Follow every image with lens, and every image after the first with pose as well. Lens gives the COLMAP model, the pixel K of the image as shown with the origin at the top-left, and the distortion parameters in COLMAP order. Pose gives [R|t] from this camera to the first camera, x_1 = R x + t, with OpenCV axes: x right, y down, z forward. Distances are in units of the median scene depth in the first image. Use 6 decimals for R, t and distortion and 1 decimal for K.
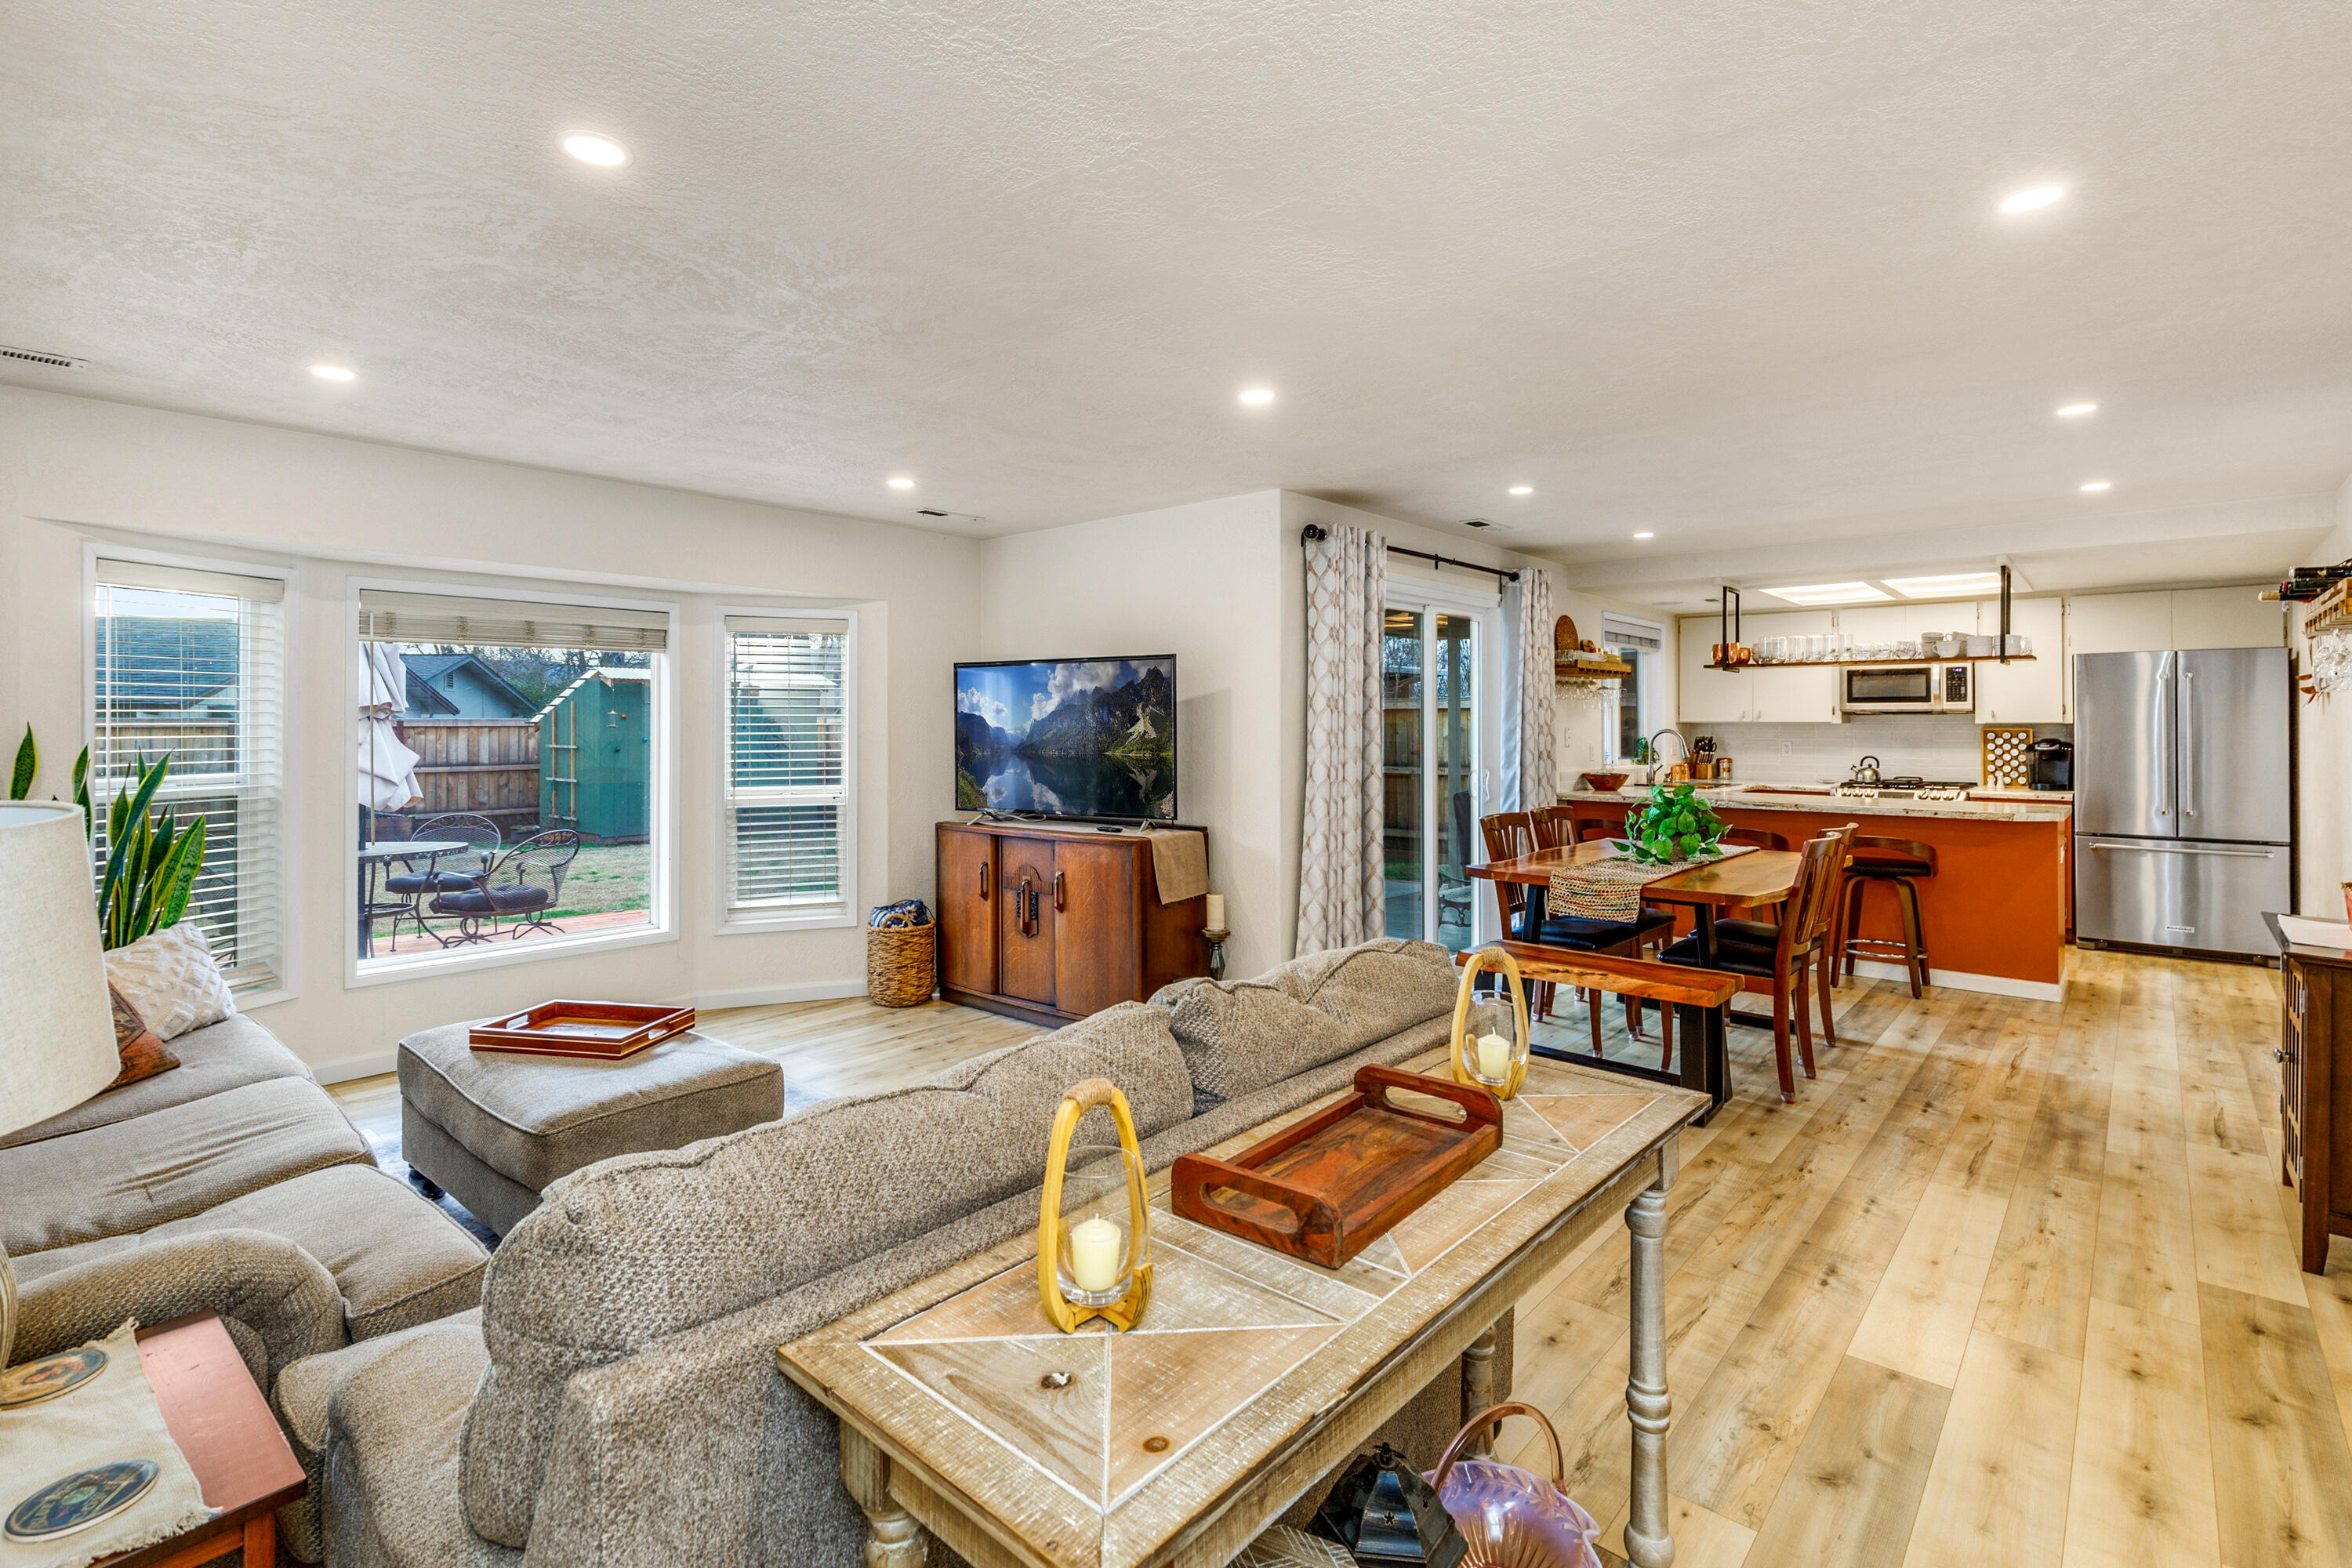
lens RADIAL K [[1069.4, 0, 1186.0], [0, 1069.4, 721.0], [0, 0, 1]] dist [0.011845, -0.003515]
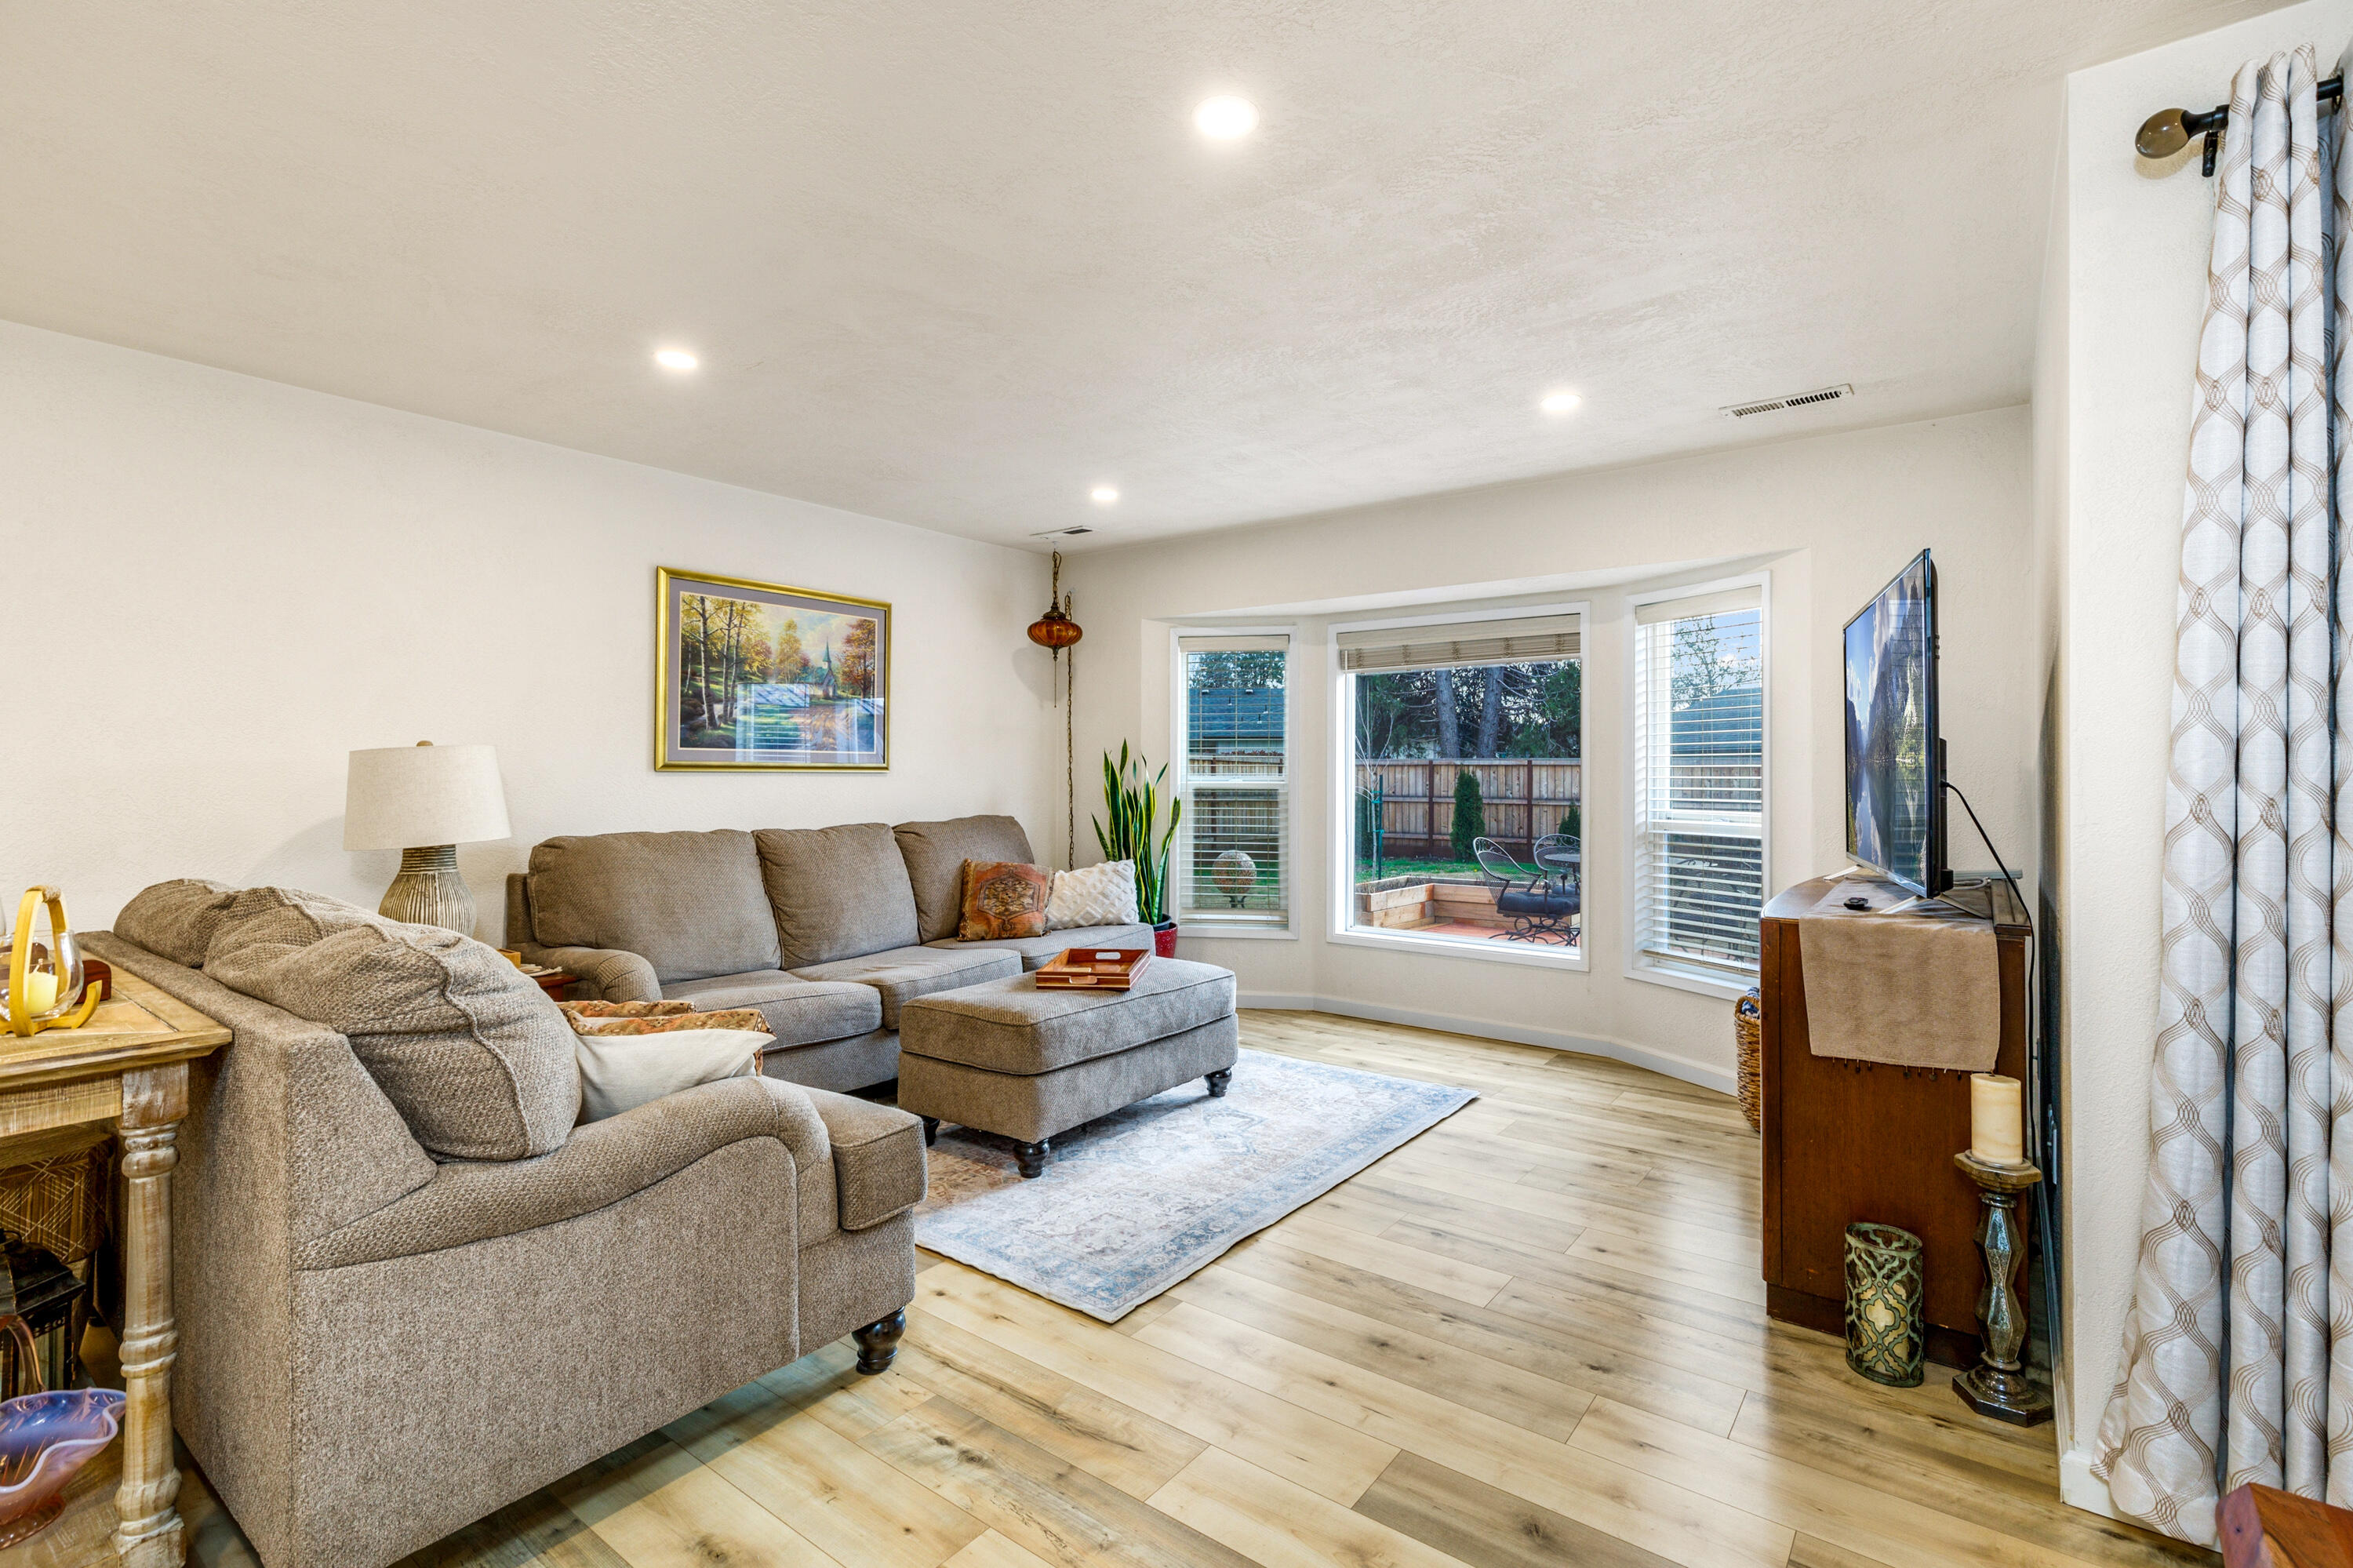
lens RADIAL K [[1069.9, 0, 1181.6], [0, 1069.9, 758.1], [0, 0, 1]] dist [0.011845, -0.003515]
pose [[0.086726, -0.010503, -0.996177, 0.410107], [0.000337, 0.999945, -0.010514, 0.033196], [0.996232, 0.000577, 0.086725, 0.589906]]
